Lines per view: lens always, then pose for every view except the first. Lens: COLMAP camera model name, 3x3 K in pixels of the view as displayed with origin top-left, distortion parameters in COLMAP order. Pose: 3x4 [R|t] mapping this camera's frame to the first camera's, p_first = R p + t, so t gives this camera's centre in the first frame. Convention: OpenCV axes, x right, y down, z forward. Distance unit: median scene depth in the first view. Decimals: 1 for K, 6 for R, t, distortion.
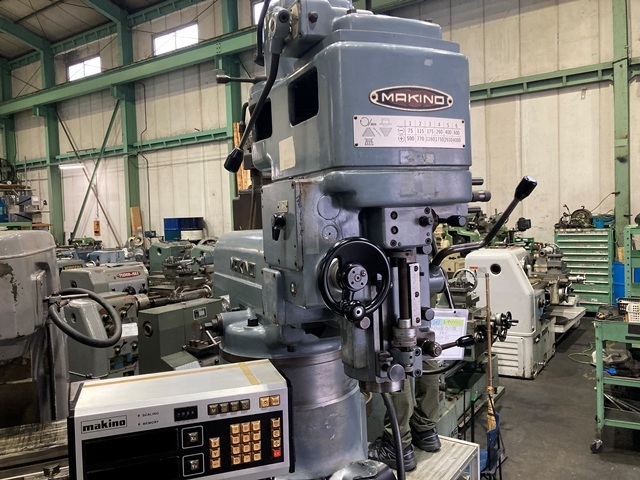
lens RADIAL K [[530.0, 0, 315.3], [0, 530.0, 235.5], [0, 0, 1]] dist [0.010992, 0.011416]
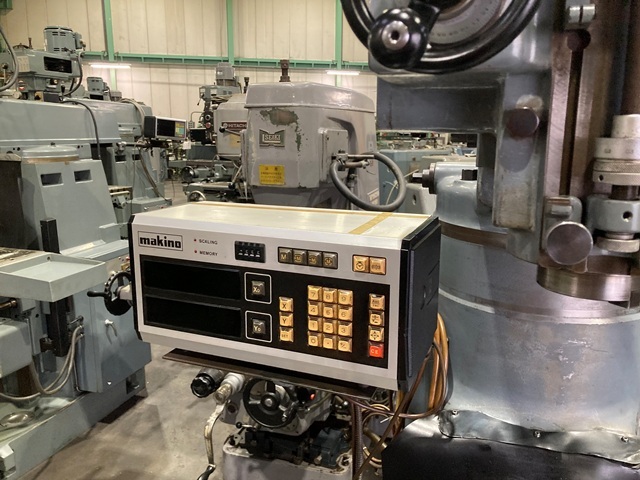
lens RADIAL K [[528.4, 0, 323.5], [0, 528.4, 239.6], [0, 0, 1]] dist [0.023283, -0.004604]
pose [[0.755376, 0.169528, -0.632983, 0.245521], [-0.055525, 0.979041, 0.195949, 0.173110], [0.652935, -0.112869, 0.748957, 0.530347]]
